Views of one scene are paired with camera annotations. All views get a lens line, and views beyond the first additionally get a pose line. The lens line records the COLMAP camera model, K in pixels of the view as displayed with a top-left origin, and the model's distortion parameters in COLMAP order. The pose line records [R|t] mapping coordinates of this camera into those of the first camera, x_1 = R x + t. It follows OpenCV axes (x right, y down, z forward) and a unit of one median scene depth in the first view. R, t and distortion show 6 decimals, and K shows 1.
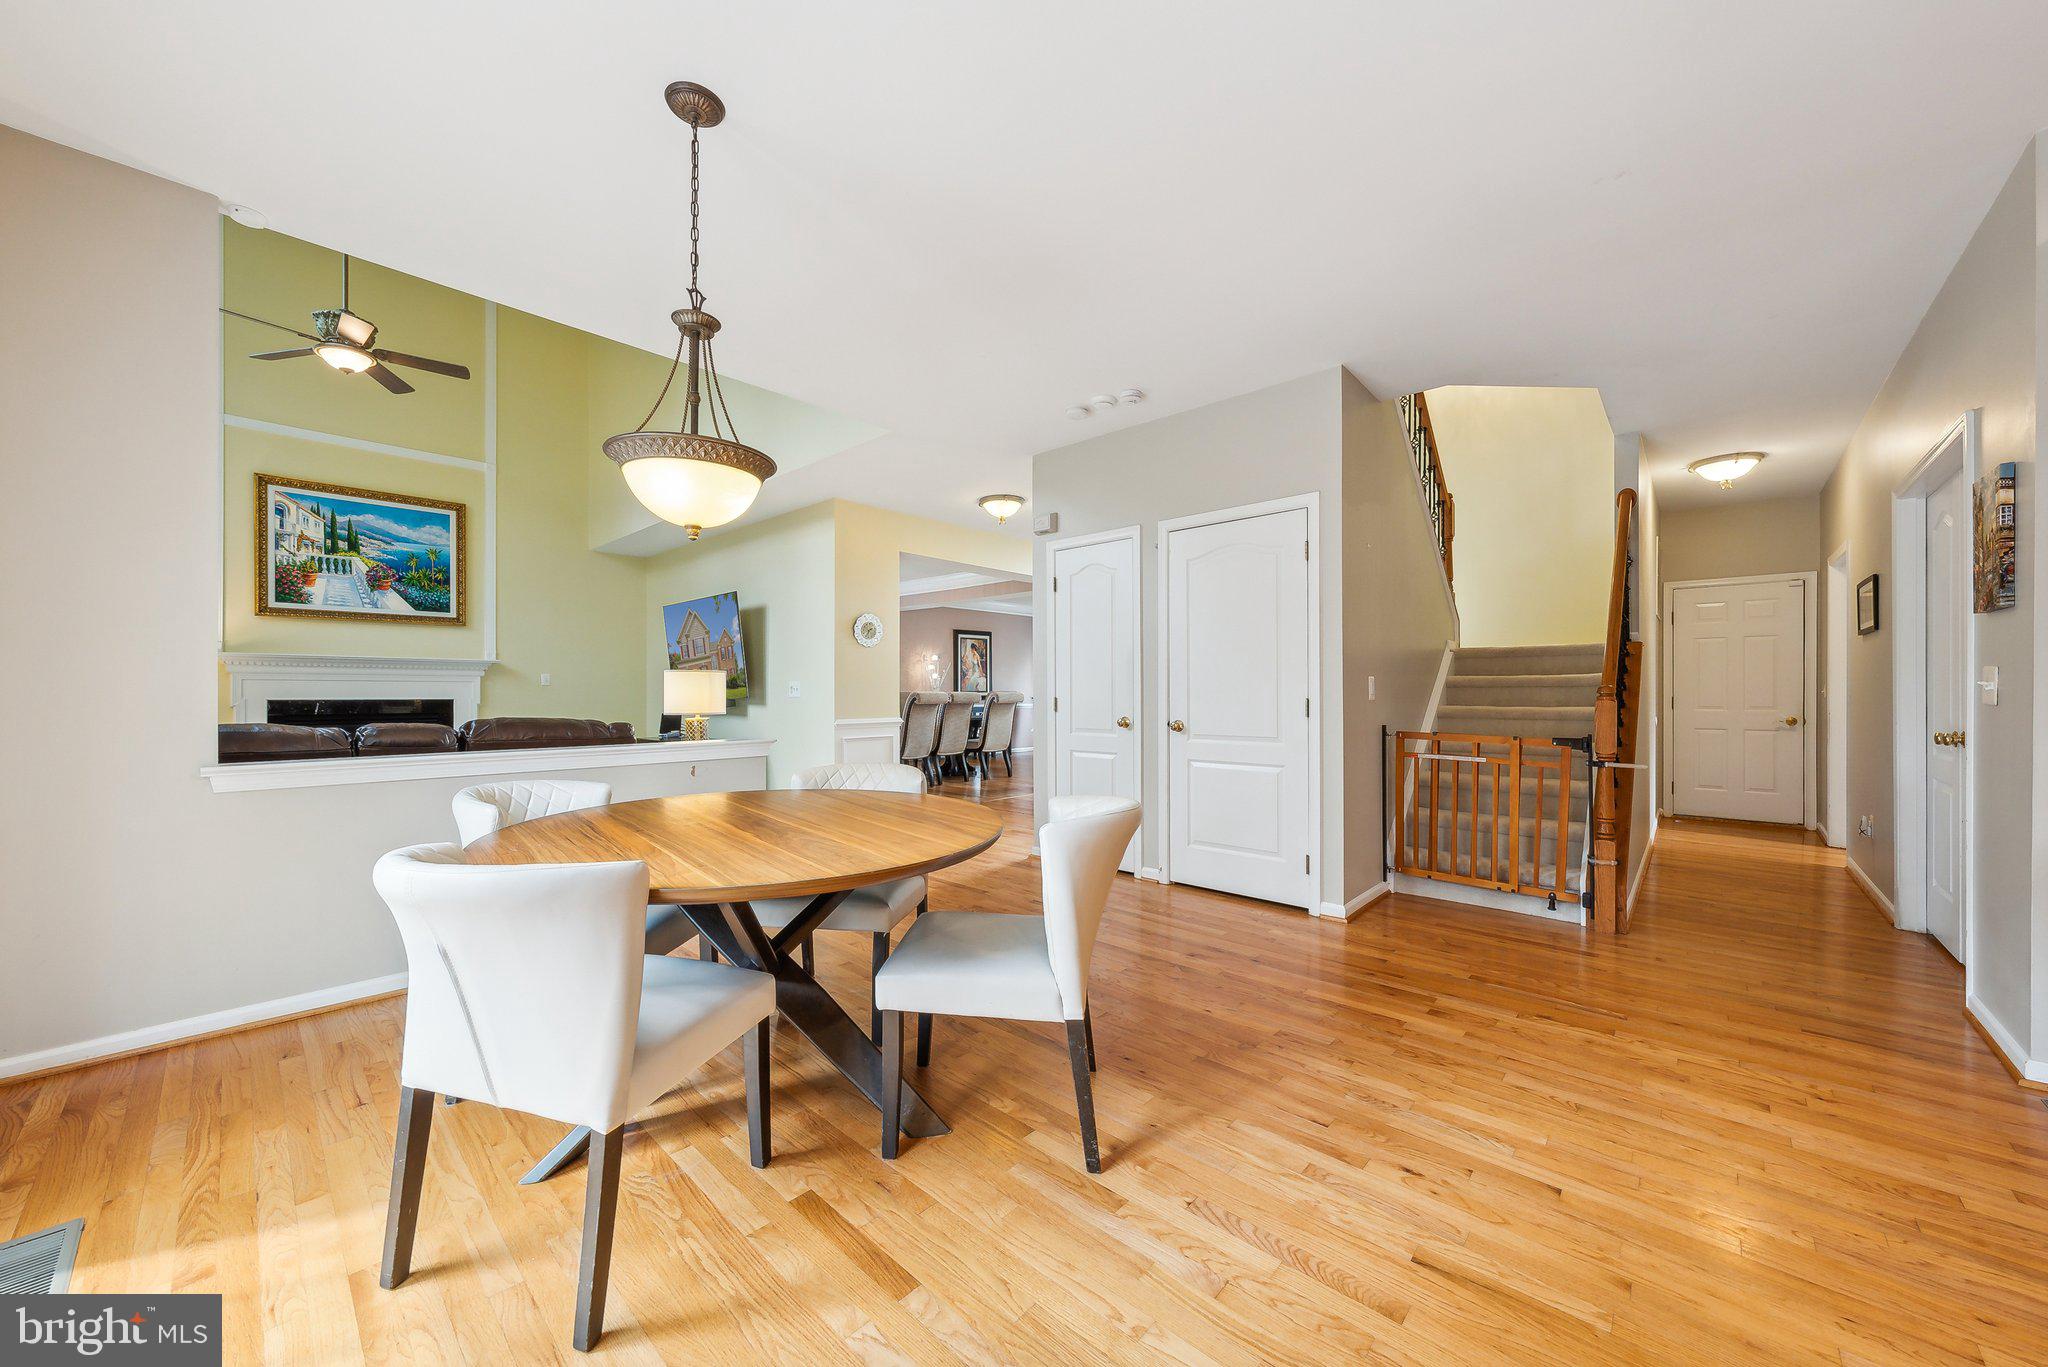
lens RADIAL K [[762.0, 0, 1030.4], [0, 762.0, 694.3], [0, 0, 1]] dist [-0.006351, 0.000165]
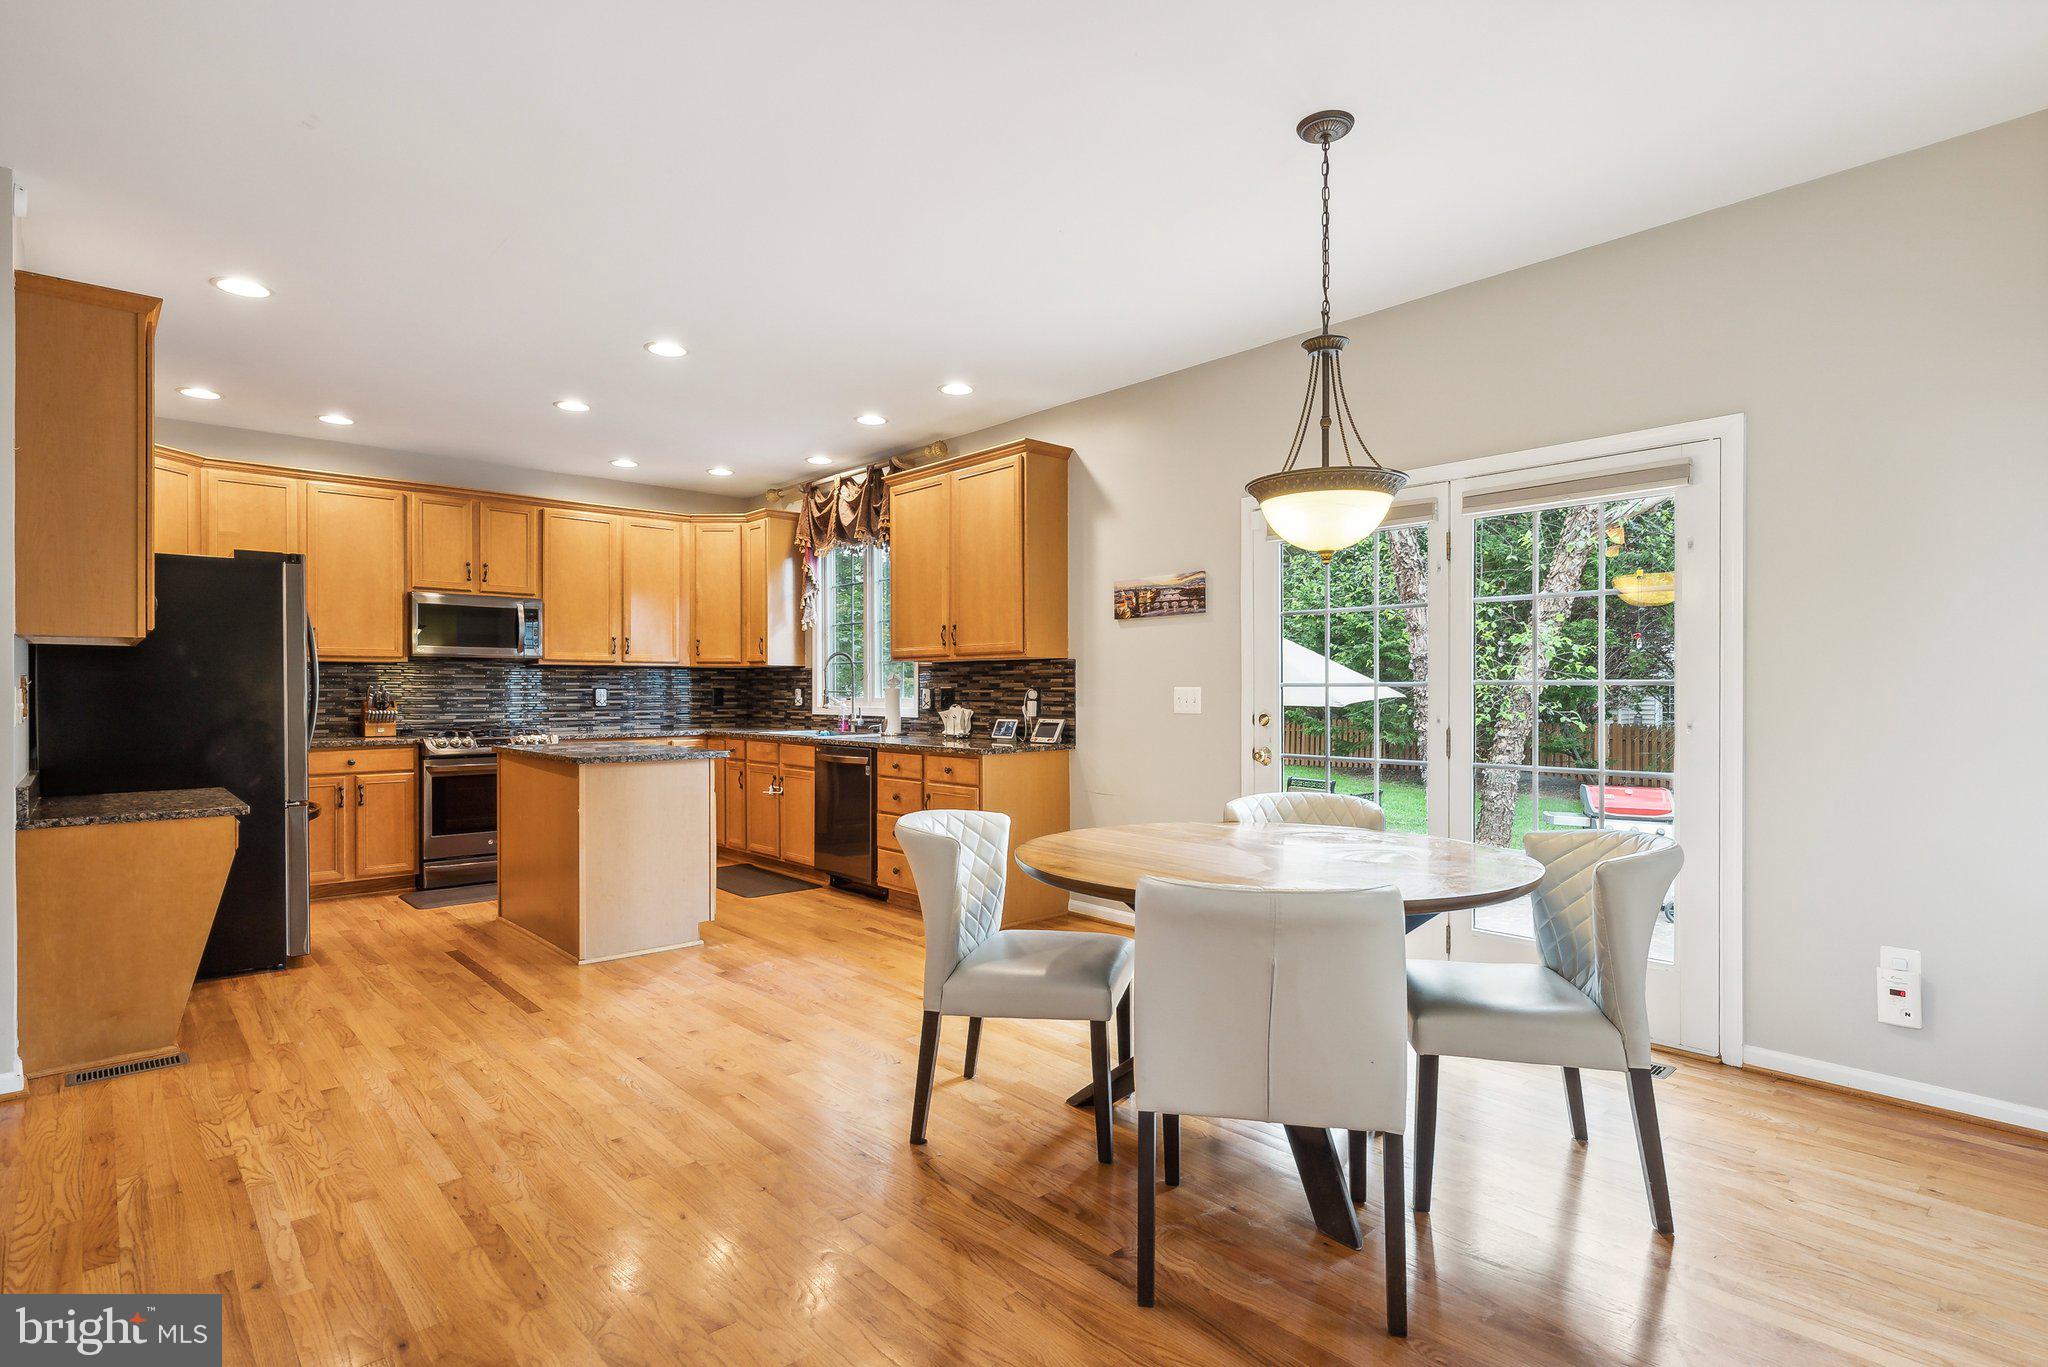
lens RADIAL K [[1026.9, 0, 1028.7], [0, 1026.9, 694.4], [0, 0, 1]] dist [0.002535, -0.000130]
pose [[-0.996736, -0.001946, 0.080707, -0.049719], [-0.001659, 0.999992, 0.003624, -0.011252], [-0.080713, 0.003479, -0.996731, 0.732832]]
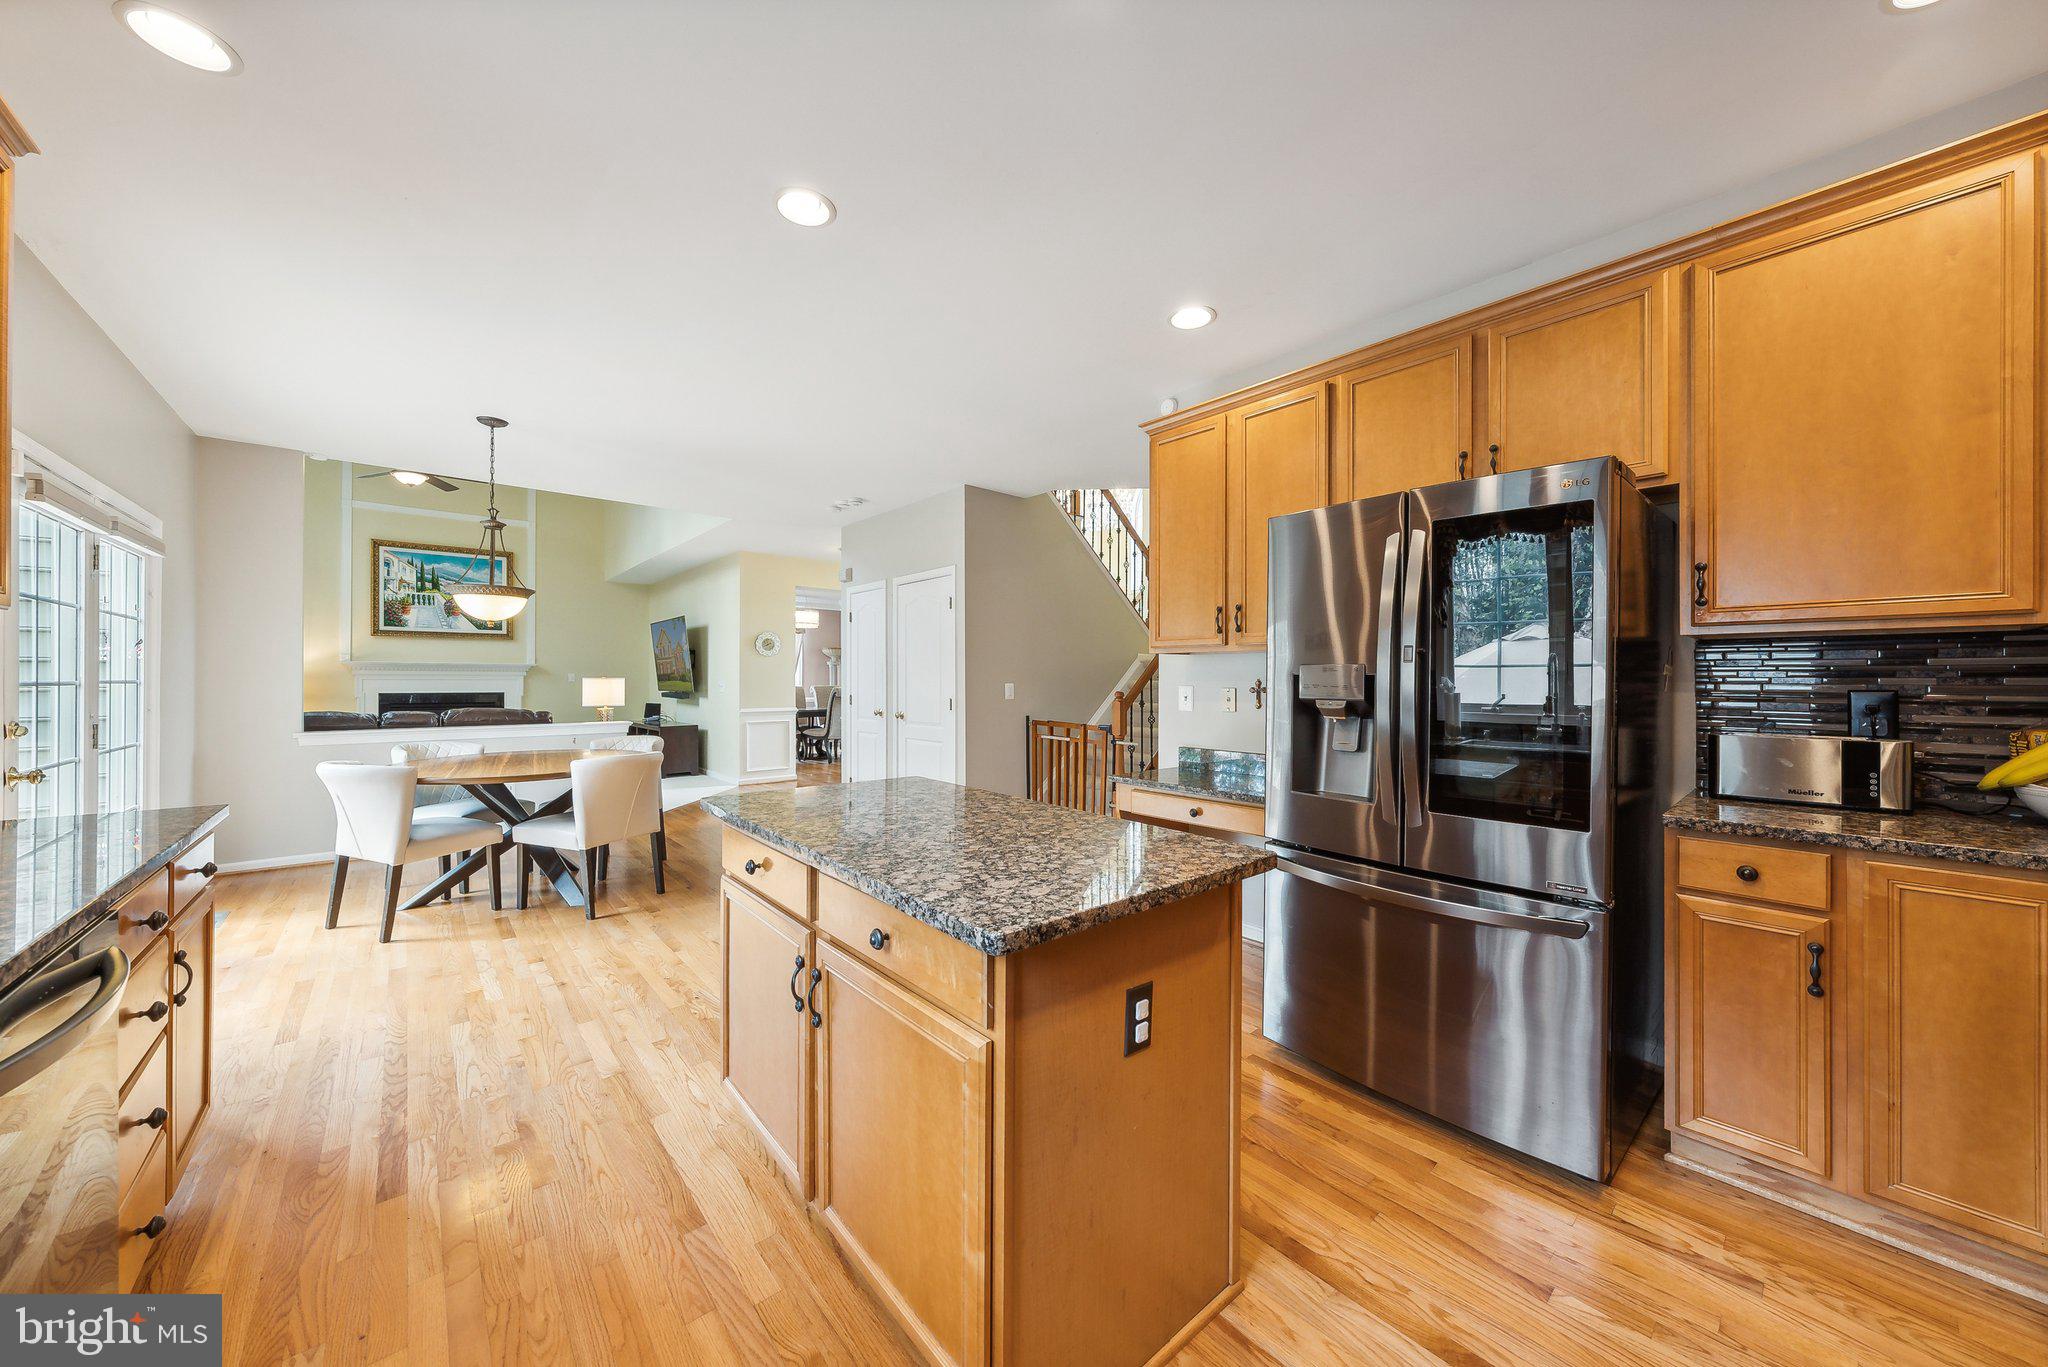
lens RADIAL K [[742.4, 0, 1026.7], [0, 742.4, 678.2], [0, 0, 1]] dist [0.000084, -0.000020]
pose [[0.993123, 0.000633, -0.117072, 0.391118], [-0.001126, 0.999991, -0.004146, -0.016444], [0.117068, 0.004250, 0.993115, -0.269825]]
